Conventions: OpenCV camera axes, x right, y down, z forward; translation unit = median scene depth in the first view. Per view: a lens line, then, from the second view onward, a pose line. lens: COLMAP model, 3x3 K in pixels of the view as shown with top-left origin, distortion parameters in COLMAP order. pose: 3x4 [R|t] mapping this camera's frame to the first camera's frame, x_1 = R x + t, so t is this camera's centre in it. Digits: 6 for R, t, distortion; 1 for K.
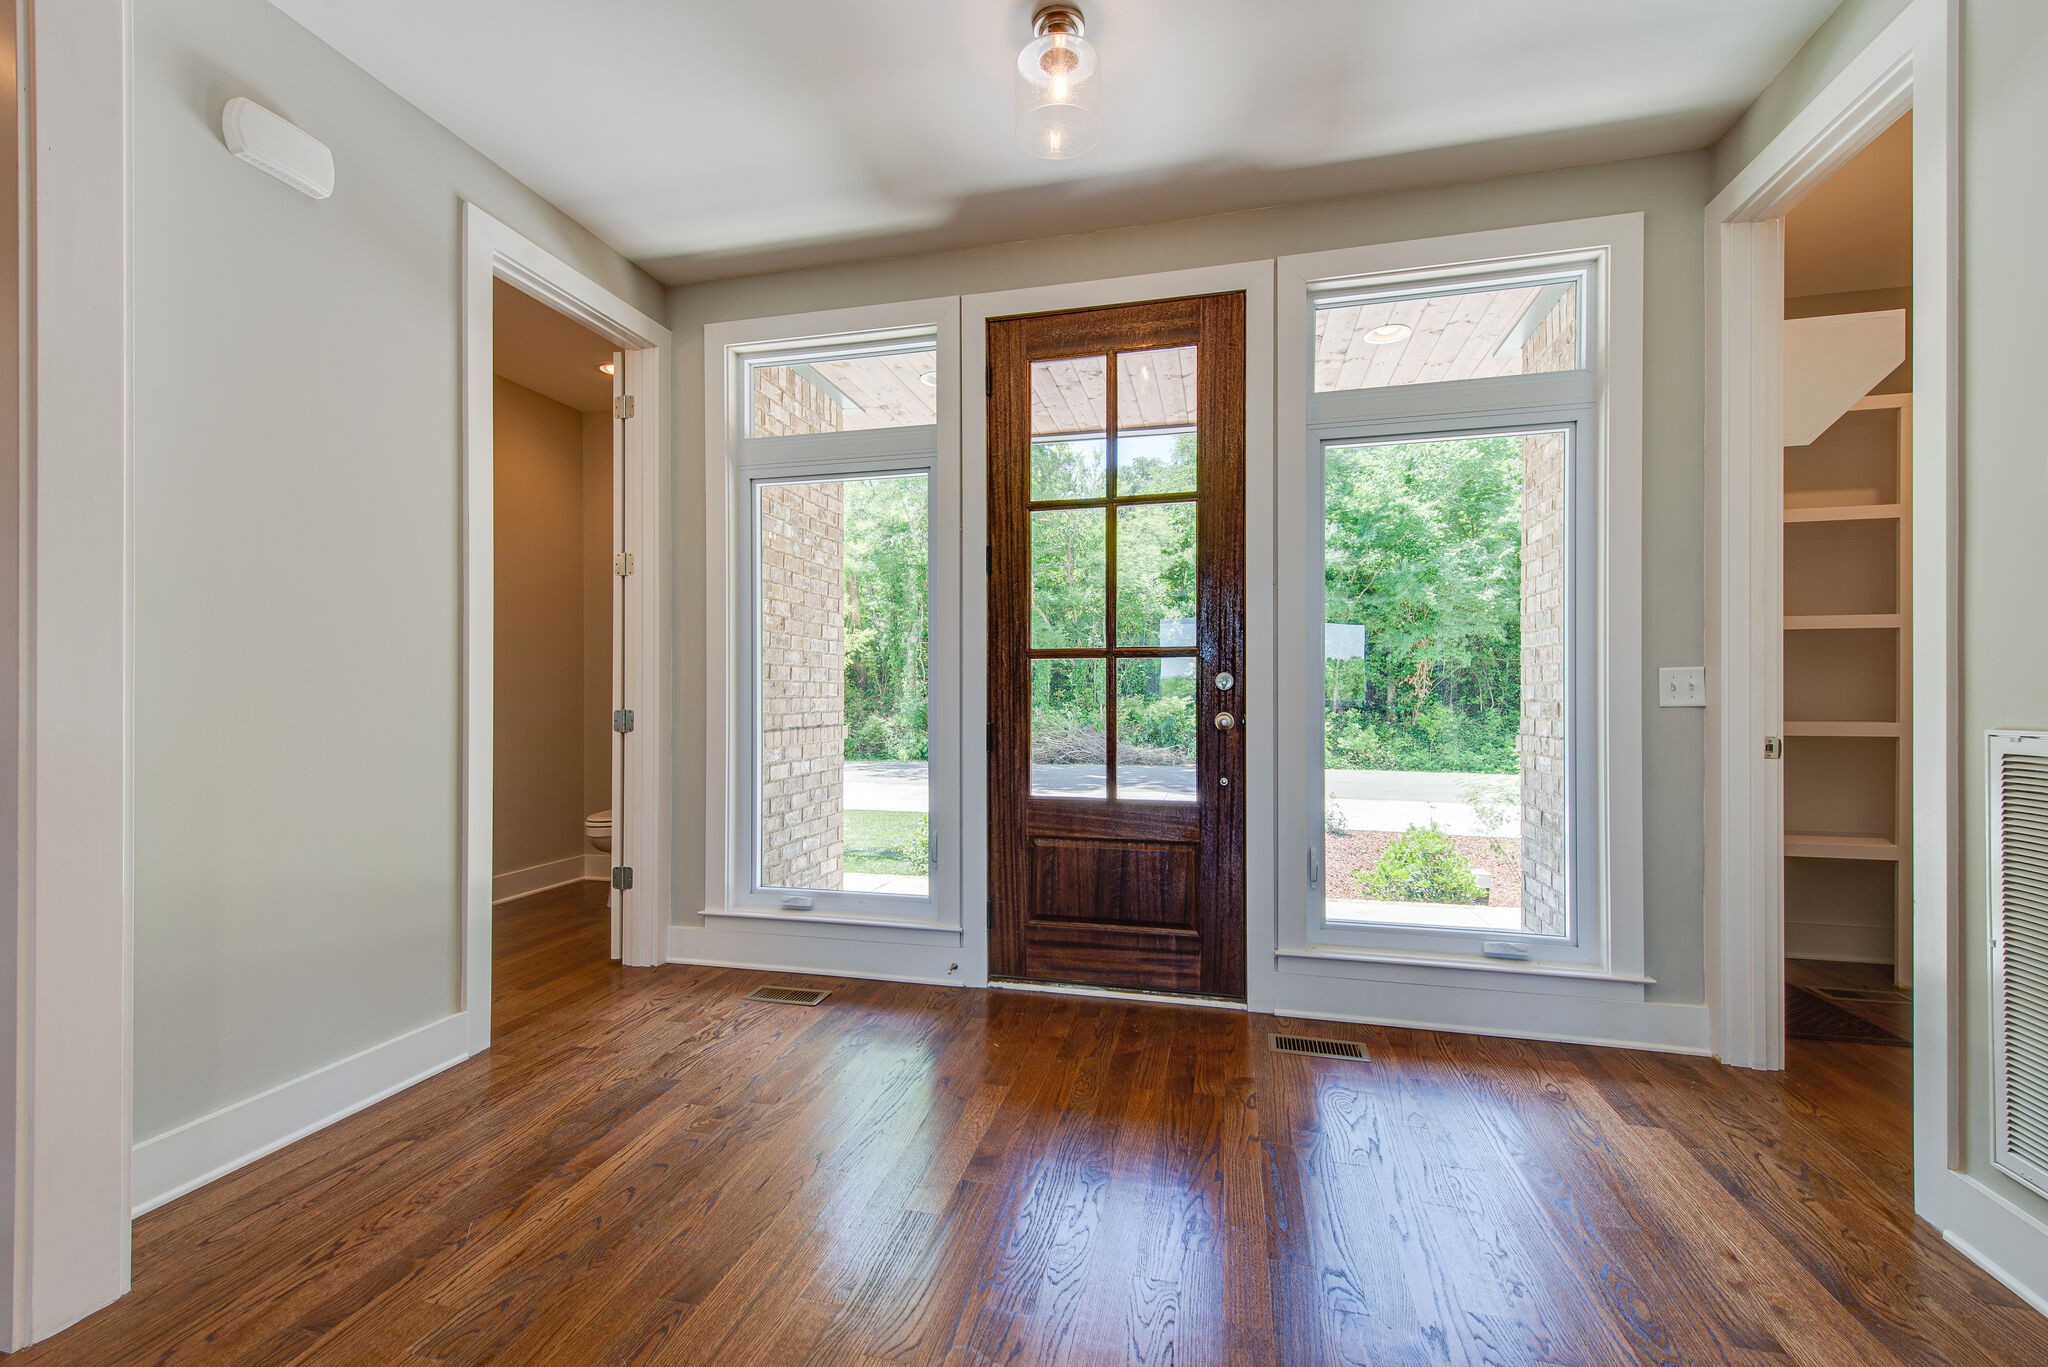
lens RADIAL K [[879.3, 0, 1022.3], [0, 879.3, 701.4], [0, 0, 1]] dist [0.010962, -0.004169]
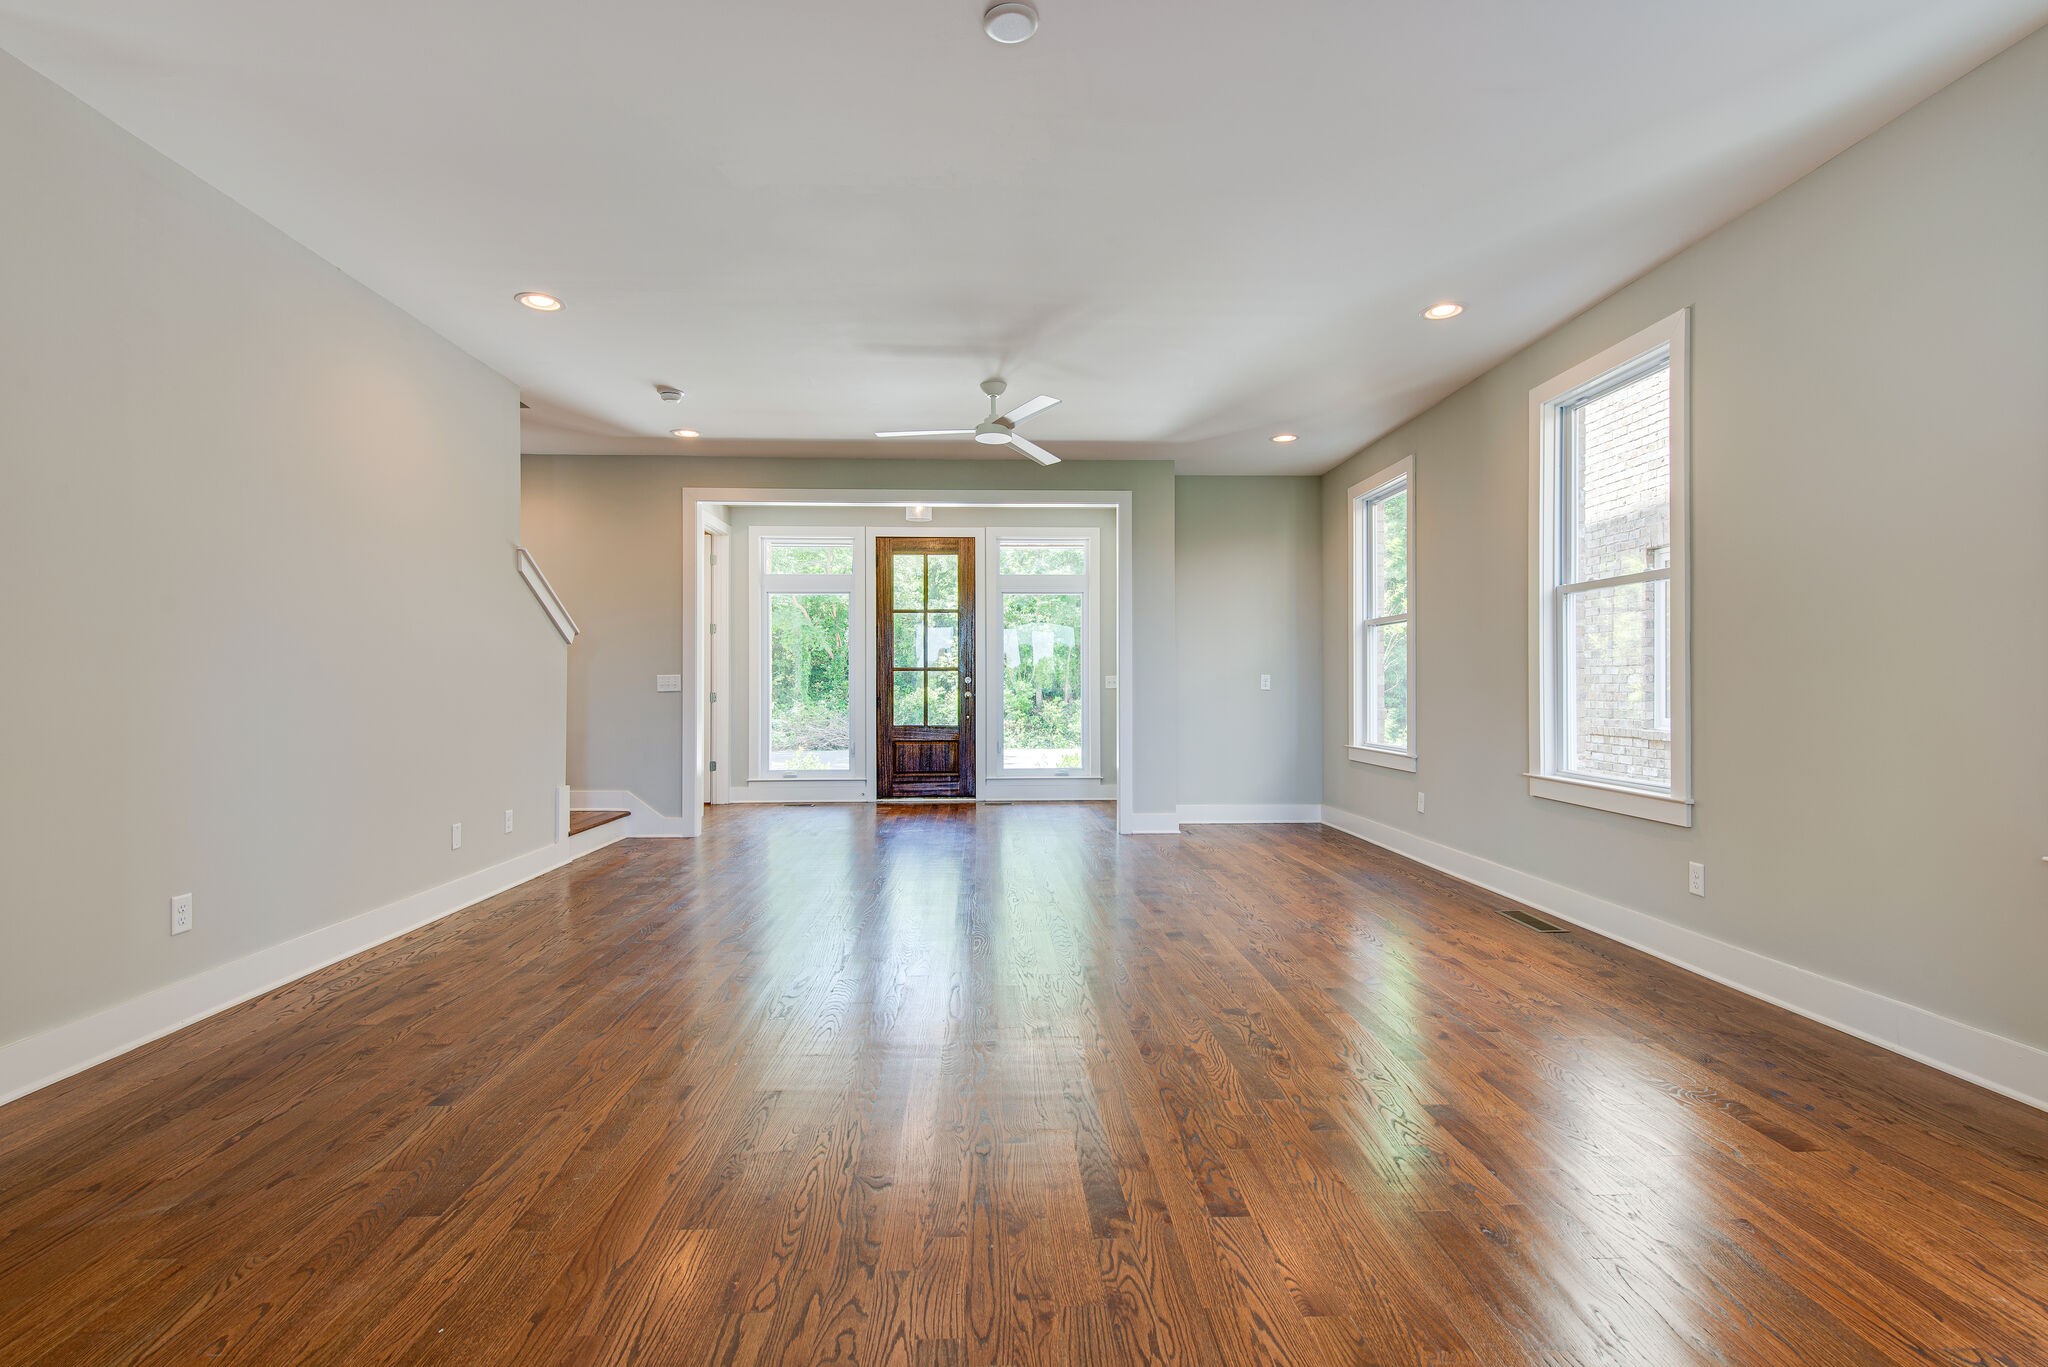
lens RADIAL K [[879.3, 0, 1024.1], [0, 879.3, 683.0], [0, 0, 1]] dist [0.010962, -0.004169]
pose [[0.959843, -0.000106, 0.280537, -0.317839], [0.003323, 0.999934, -0.010994, 0.014206], [-0.280517, 0.011485, 0.959780, -1.436643]]
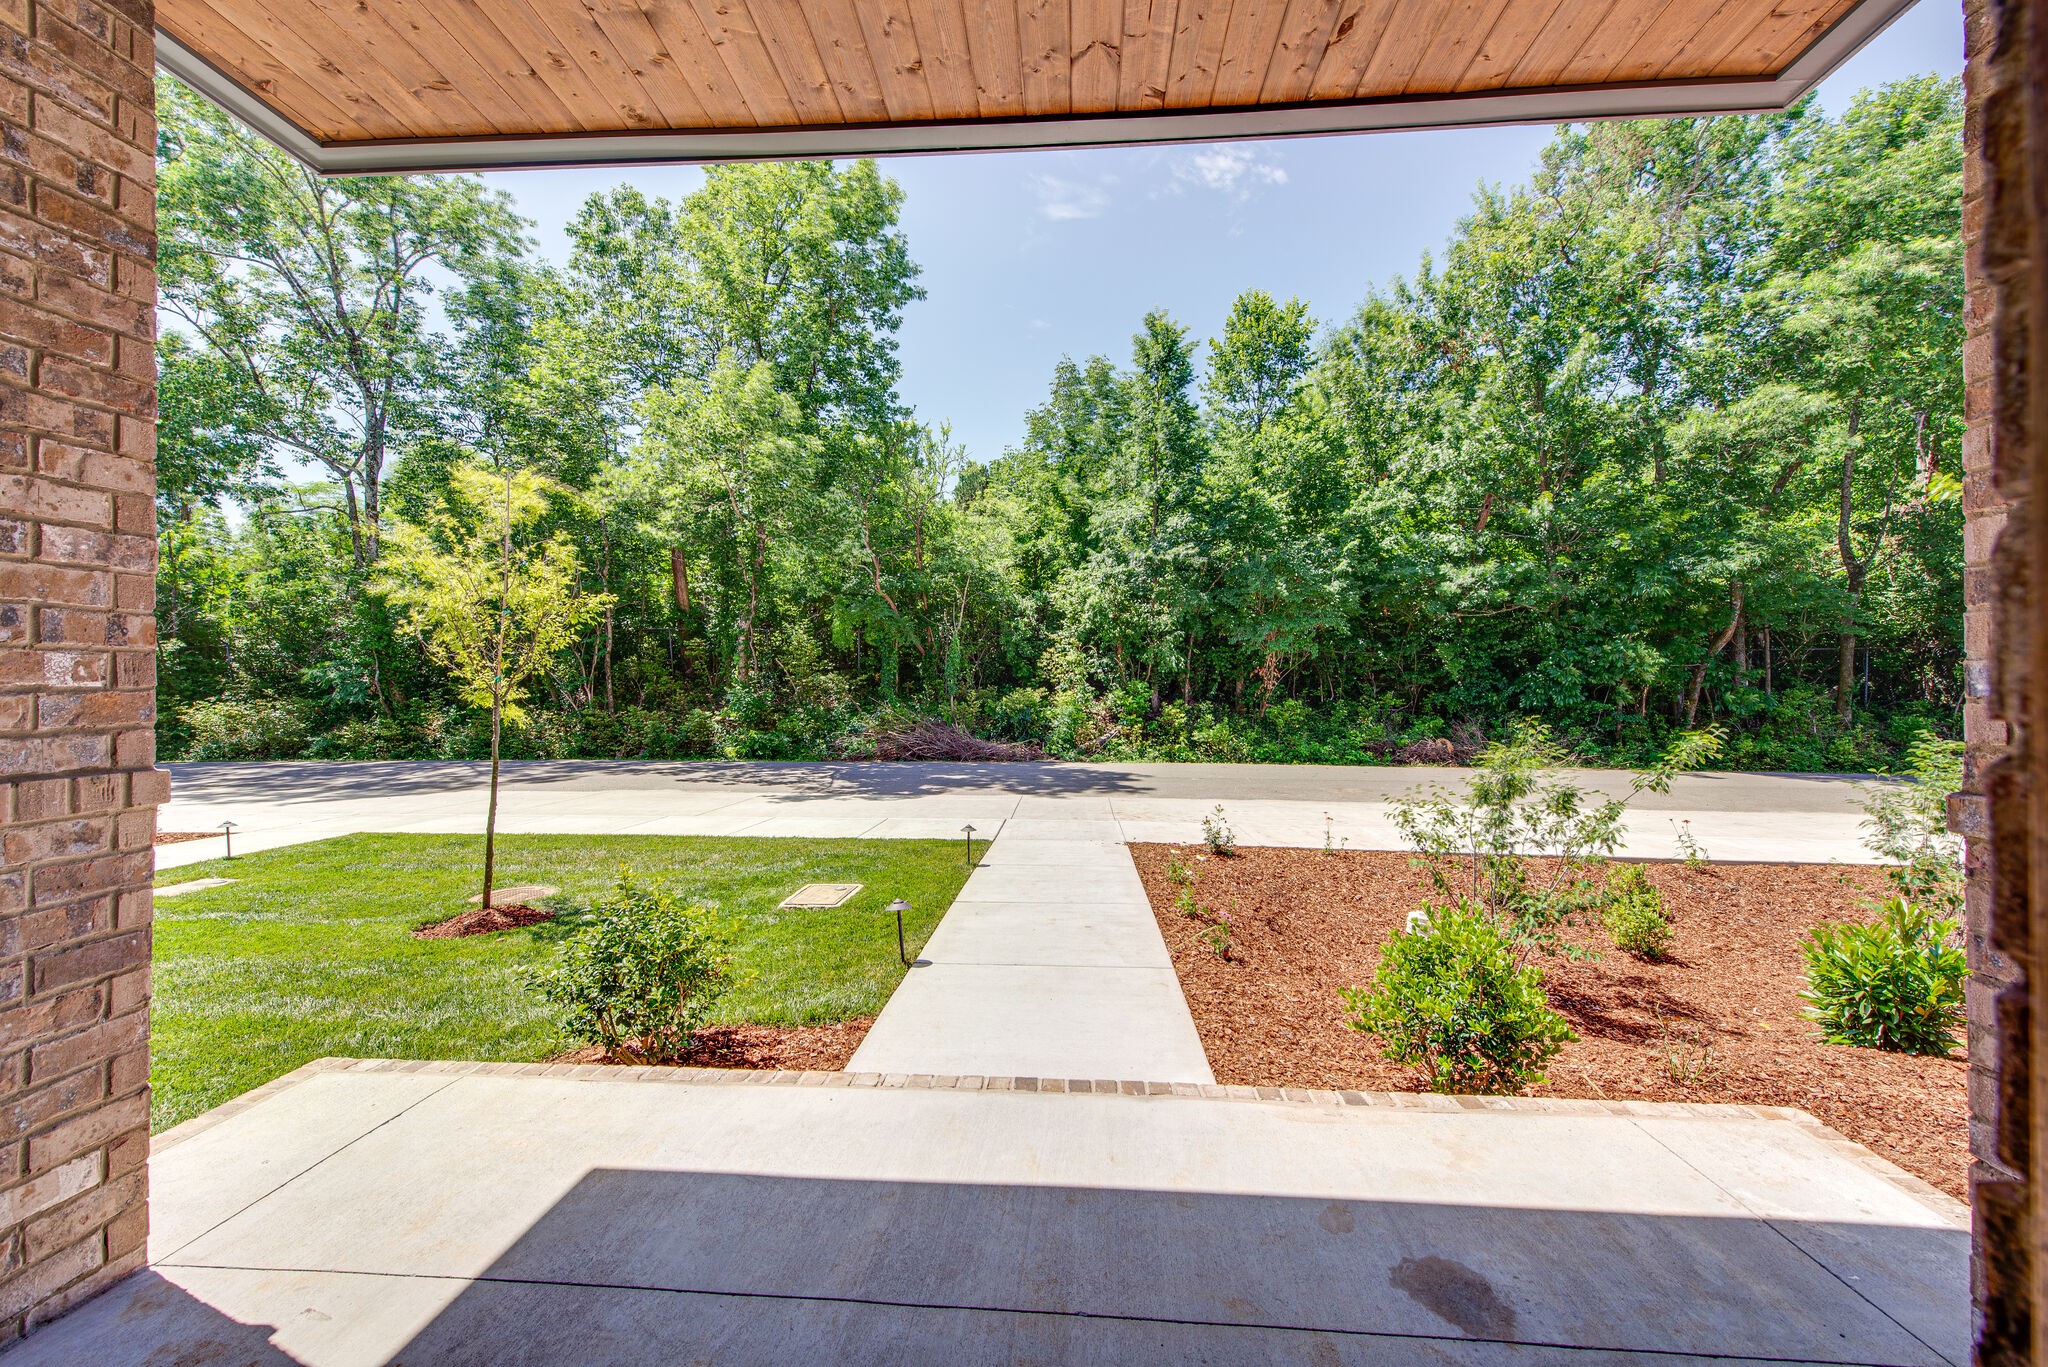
lens RADIAL K [[879.3, 0, 1022.8], [0, 879.3, 687.0], [0, 0, 1]] dist [0.010962, -0.004169]
pose [[0.986286, 0.000173, 0.165047, 0.141937], [0.000934, 0.999978, -0.006631, -0.004793], [-0.165044, 0.006694, 0.986263, 0.872691]]
